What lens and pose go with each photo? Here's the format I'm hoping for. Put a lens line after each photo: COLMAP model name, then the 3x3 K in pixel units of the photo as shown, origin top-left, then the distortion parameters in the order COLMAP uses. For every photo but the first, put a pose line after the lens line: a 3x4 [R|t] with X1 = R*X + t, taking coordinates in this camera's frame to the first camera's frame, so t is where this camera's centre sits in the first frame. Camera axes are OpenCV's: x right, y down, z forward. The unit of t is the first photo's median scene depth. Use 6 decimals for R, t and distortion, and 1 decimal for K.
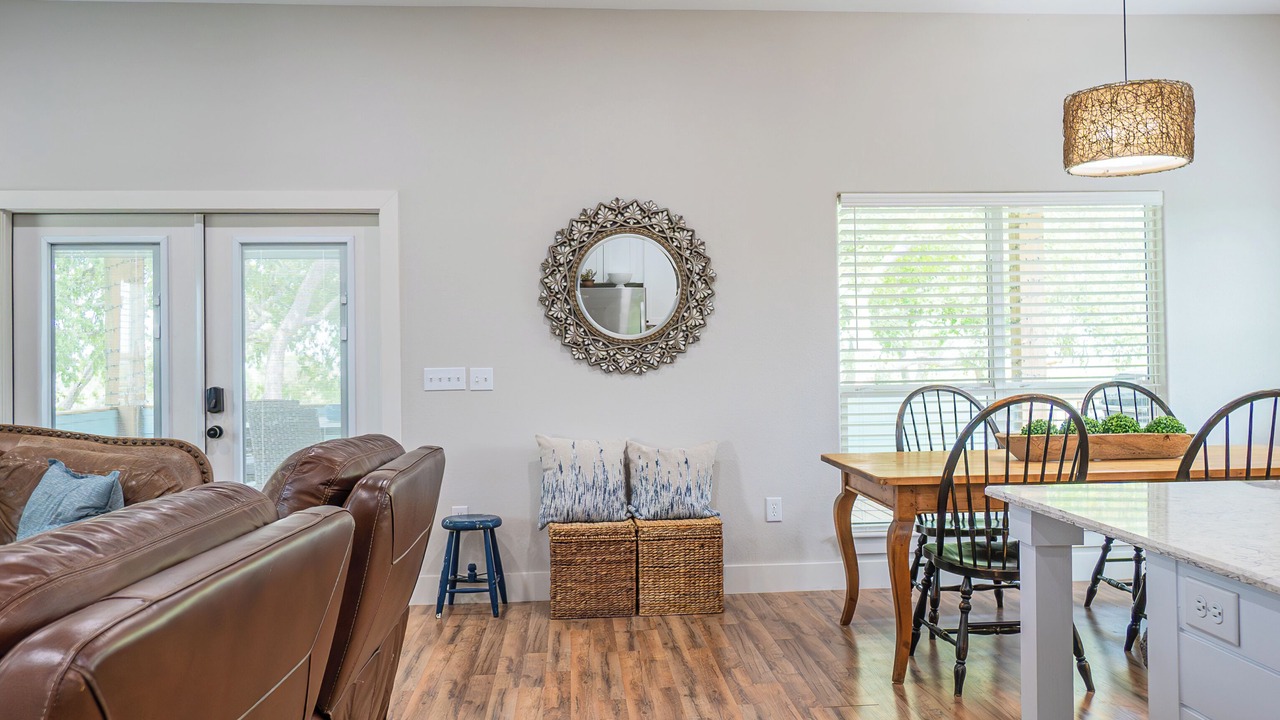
lens RADIAL K [[1019.4, 0, 608.5], [0, 1019.4, 351.8], [0, 0, 1]] dist [-0.004537, 0.030019]
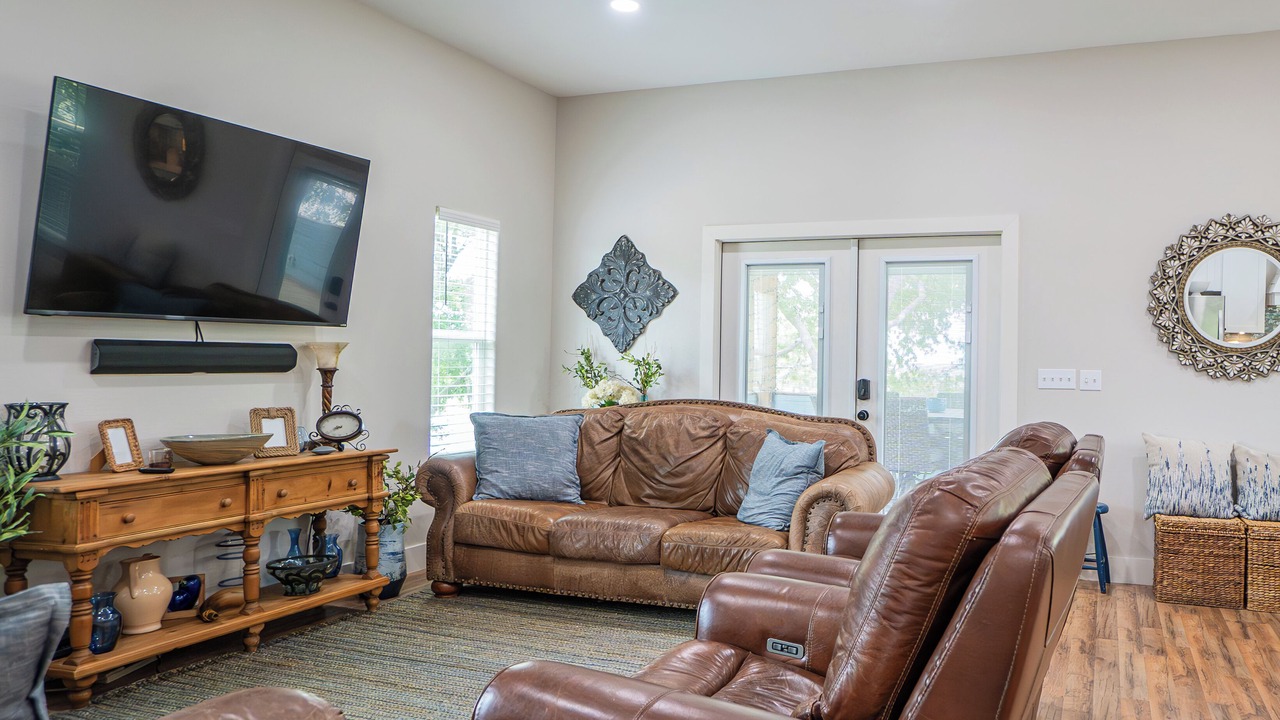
lens RADIAL K [[968.3, 0, 697.3], [0, 968.3, 349.2], [0, 0, 1]] dist [-0.019798, 0.019969]
pose [[0.914700, 0.023013, -0.403479, -0.094215], [-0.024026, 0.999708, 0.002551, 0.000298], [0.403420, 0.007361, 0.914985, -0.145822]]
